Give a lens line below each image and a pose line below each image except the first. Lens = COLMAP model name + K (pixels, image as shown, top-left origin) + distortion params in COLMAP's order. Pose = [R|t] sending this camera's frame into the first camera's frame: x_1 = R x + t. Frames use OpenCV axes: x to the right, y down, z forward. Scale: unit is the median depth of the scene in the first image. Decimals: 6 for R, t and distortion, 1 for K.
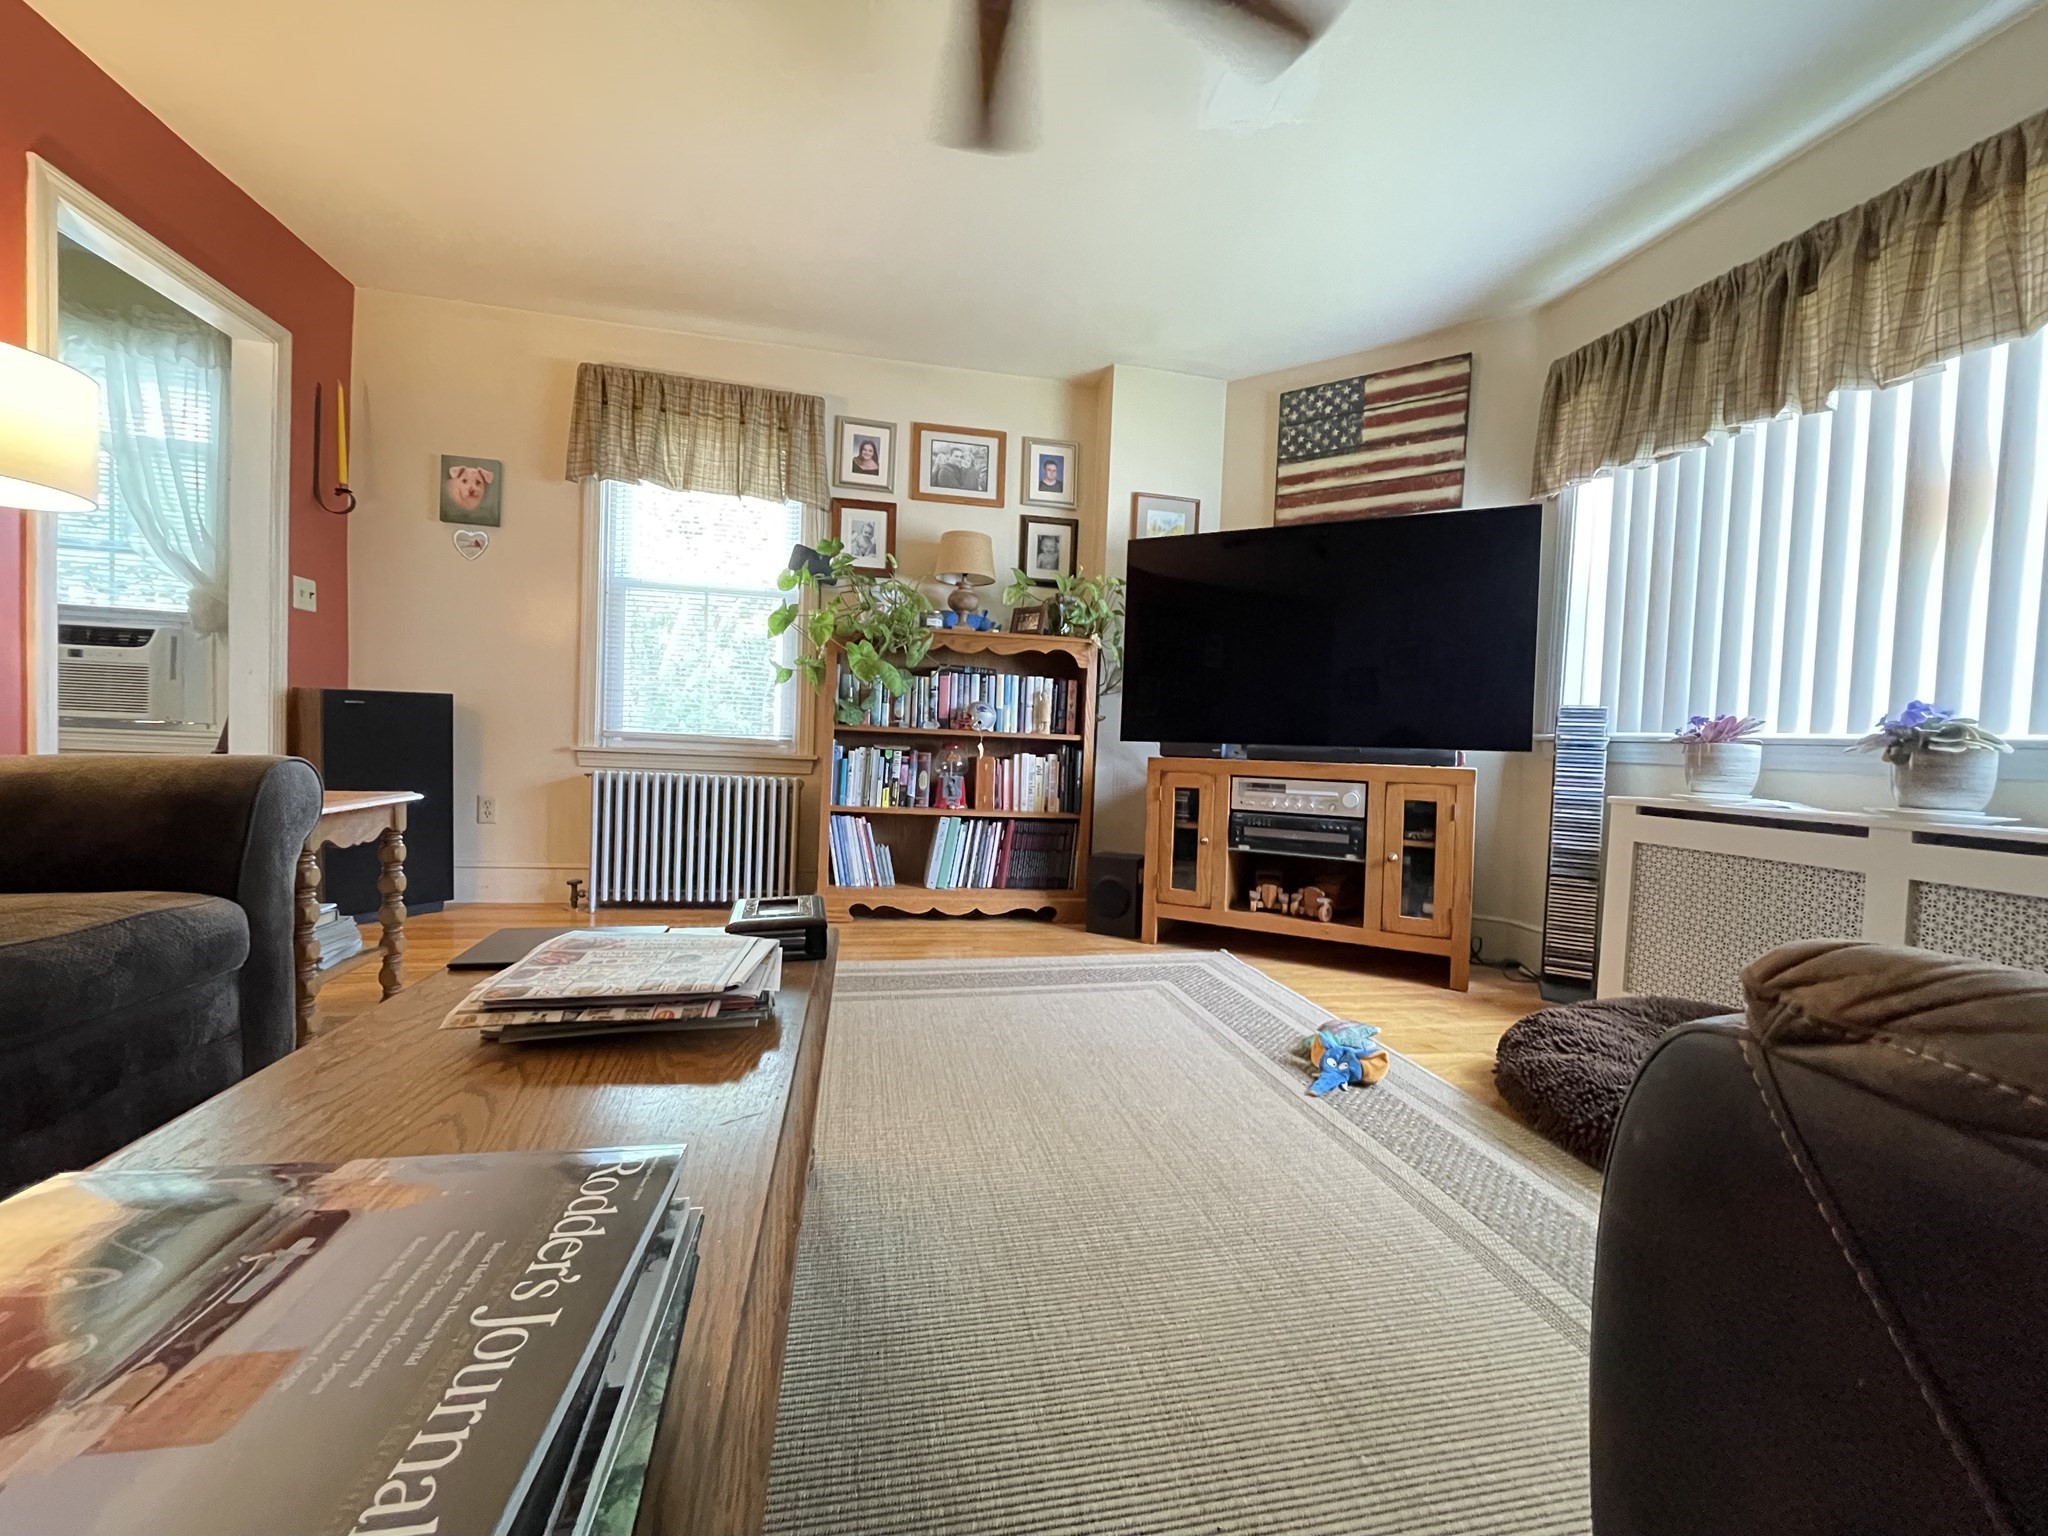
lens RADIAL K [[829.3, 0, 1024.0], [0, 829.3, 768.0], [0, 0, 1]] dist [-0.003774, -0.000586]
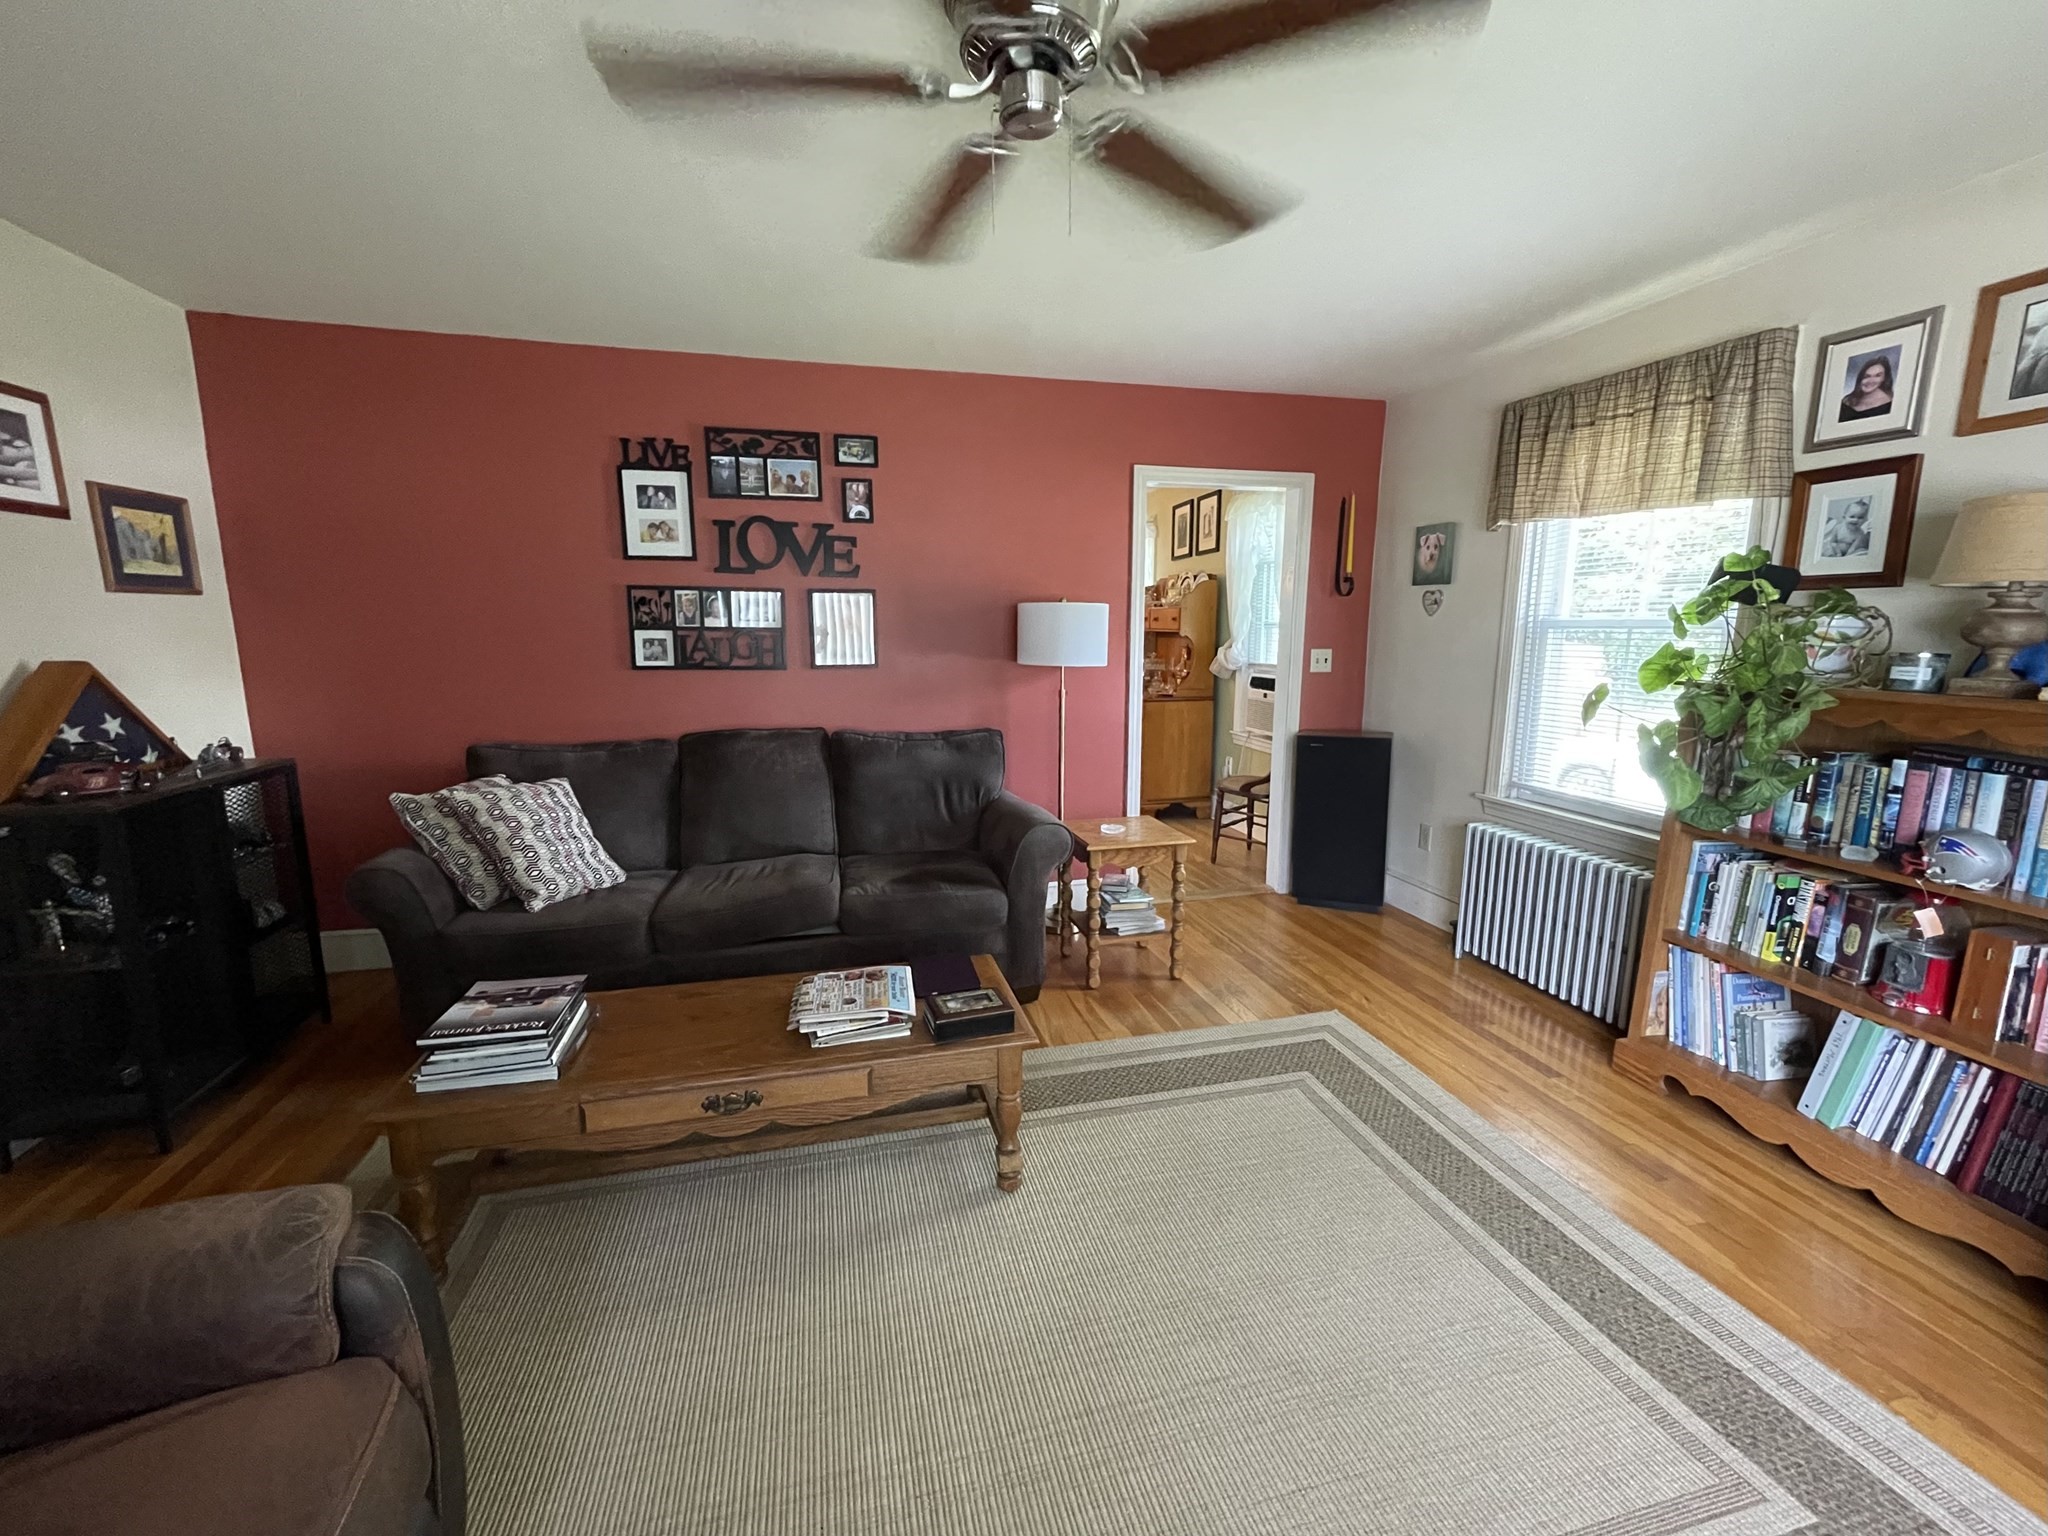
lens RADIAL K [[829.3, 0, 1024.0], [0, 829.3, 768.0], [0, 0, 1]] dist [-0.003774, -0.000586]
pose [[0.052503, 0.125459, -0.990709, 0.443427], [-0.032193, 0.991774, 0.123888, -0.170961], [0.998102, 0.025390, 0.056110, 0.395821]]
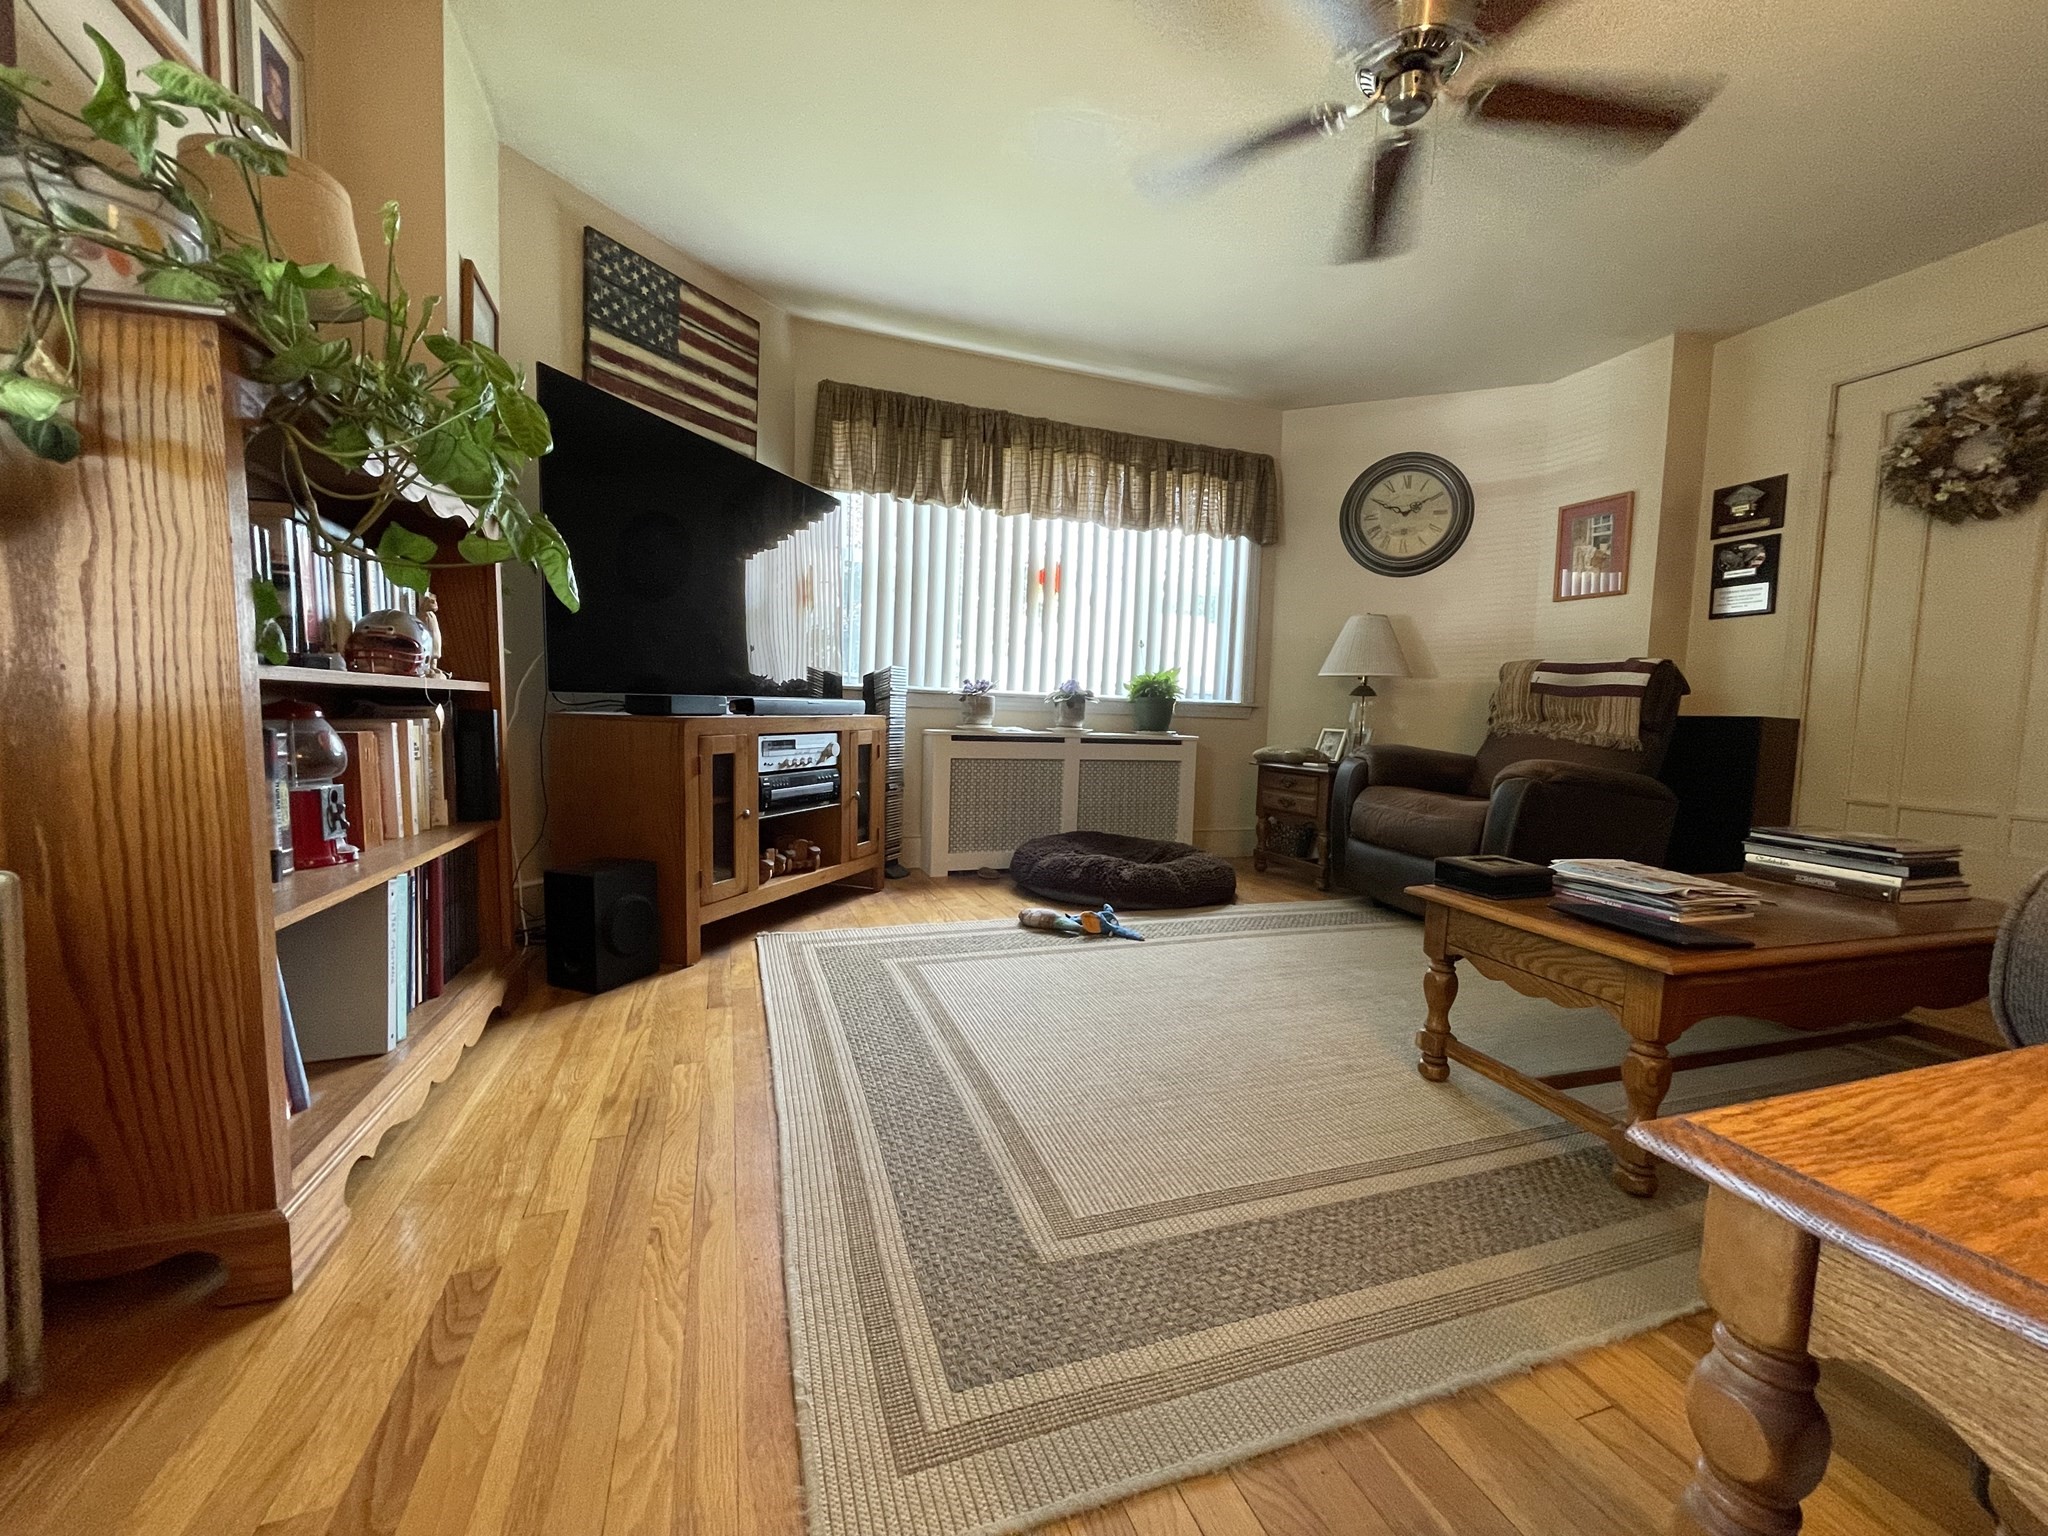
lens RADIAL K [[829.3, 0, 1024.0], [0, 829.3, 768.0], [0, 0, 1]] dist [-0.003774, -0.000586]
pose [[-0.140455, -0.113673, 0.983540, -0.583592], [-0.007461, 0.993481, 0.113756, -0.051057], [-0.990059, 0.008640, -0.140387, 0.762406]]
